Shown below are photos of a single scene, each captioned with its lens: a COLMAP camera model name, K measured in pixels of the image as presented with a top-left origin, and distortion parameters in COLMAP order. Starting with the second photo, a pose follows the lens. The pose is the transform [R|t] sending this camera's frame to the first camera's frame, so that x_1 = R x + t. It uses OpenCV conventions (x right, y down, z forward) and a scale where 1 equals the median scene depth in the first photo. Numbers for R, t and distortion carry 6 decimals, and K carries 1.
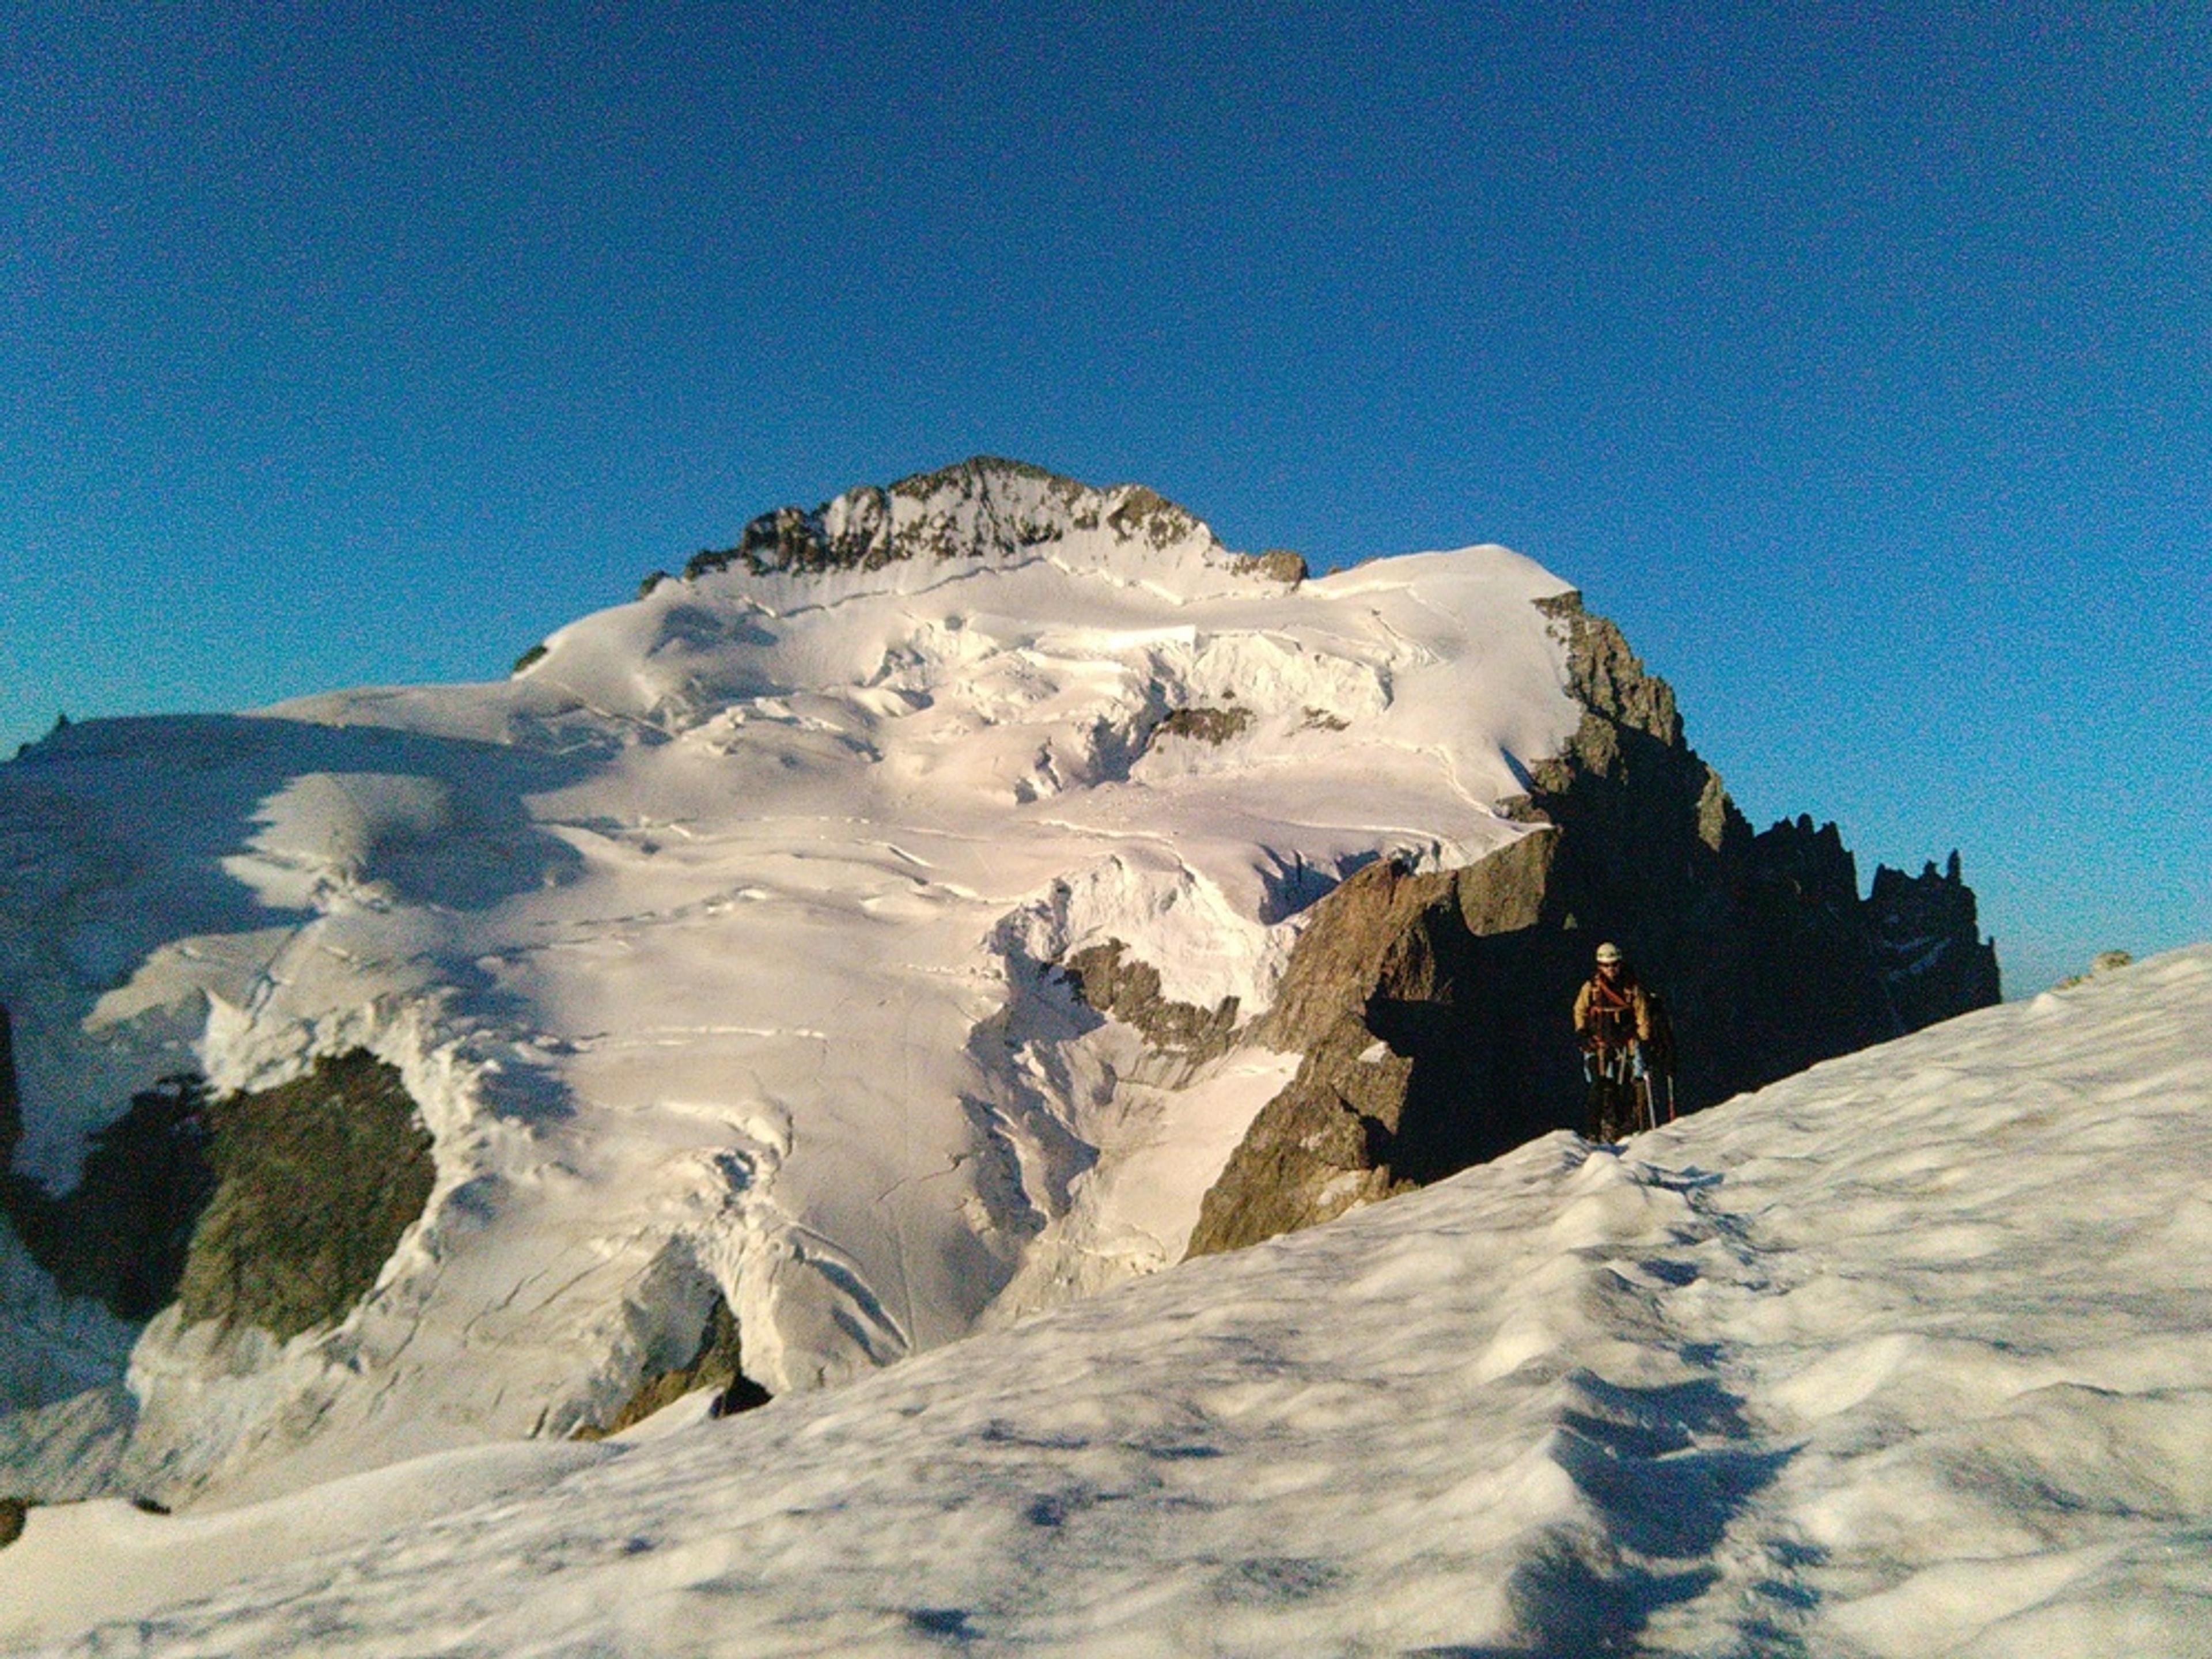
lens RADIAL K [[1959.3, 0, 1106.0], [0, 1959.3, 829.5], [0, 0, 1]] dist [0.044640, -0.140868]
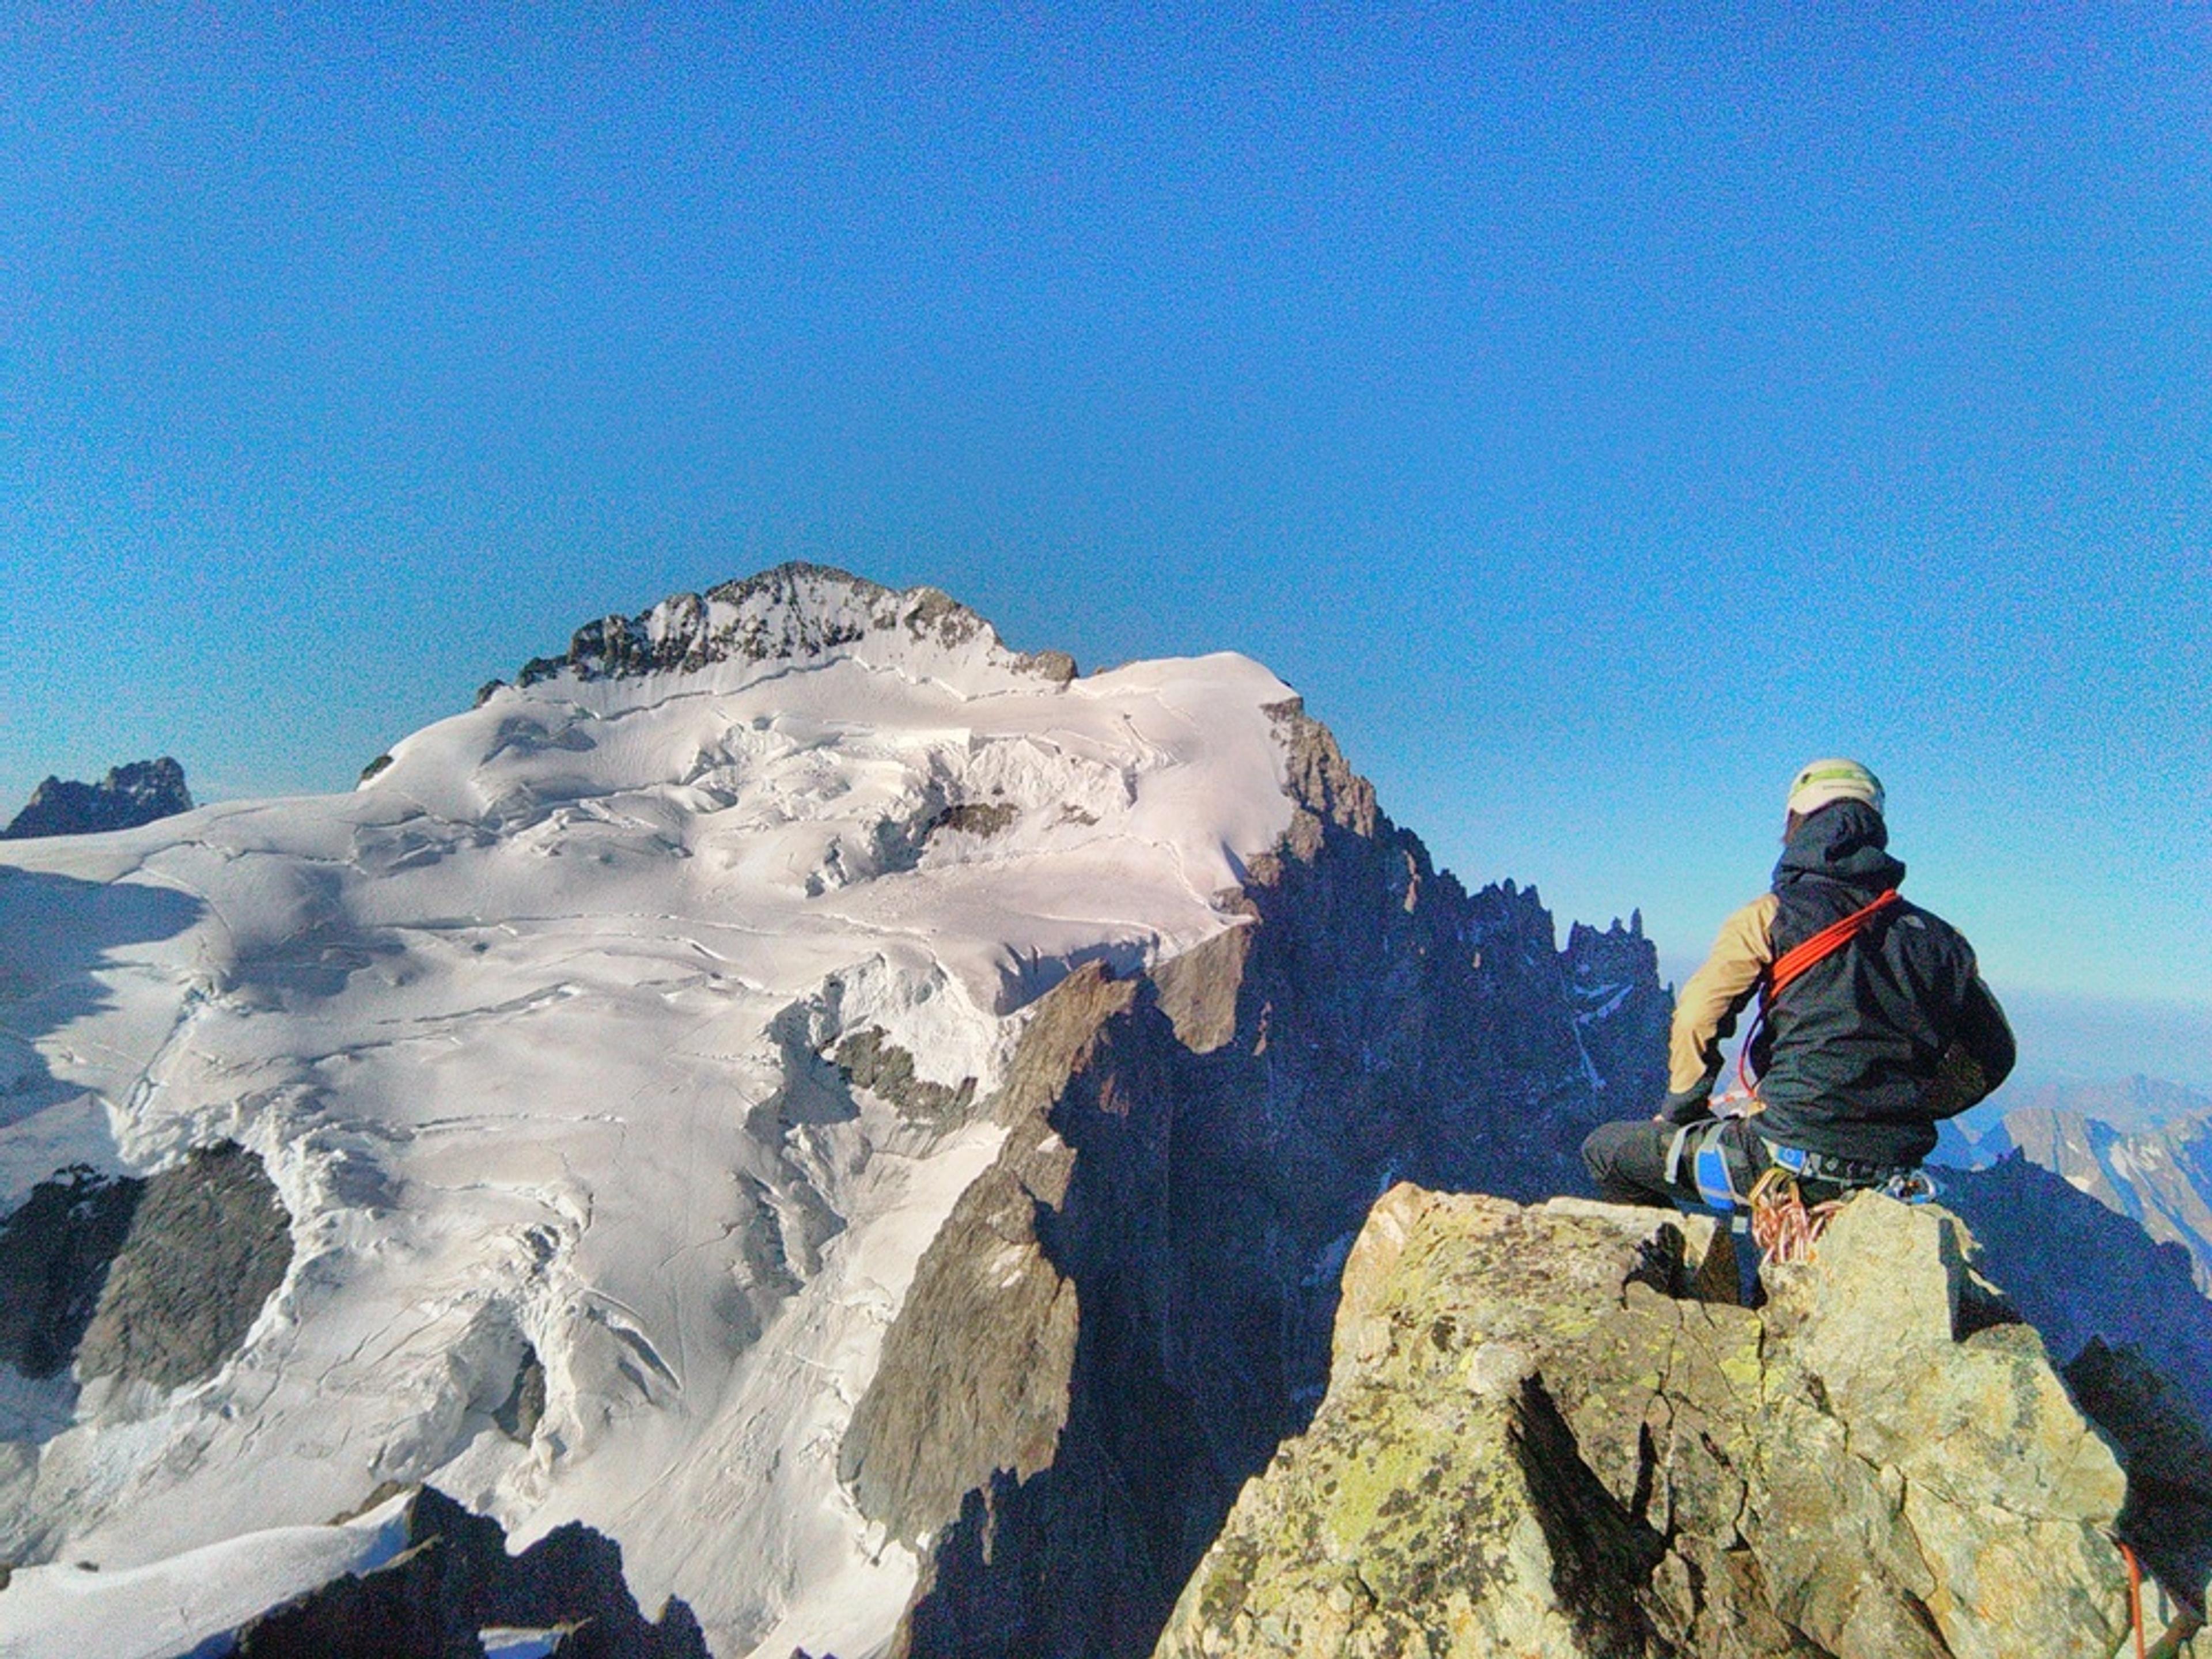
lens RADIAL K [[1959.3, 0, 1106.0], [0, 1959.3, 829.5], [0, 0, 1]] dist [0.044640, -0.140868]
pose [[0.998509, -0.013492, 0.052891, 0.083485], [0.012708, 0.999805, 0.015118, -0.081378], [-0.053084, -0.014424, 0.998486, -0.194278]]
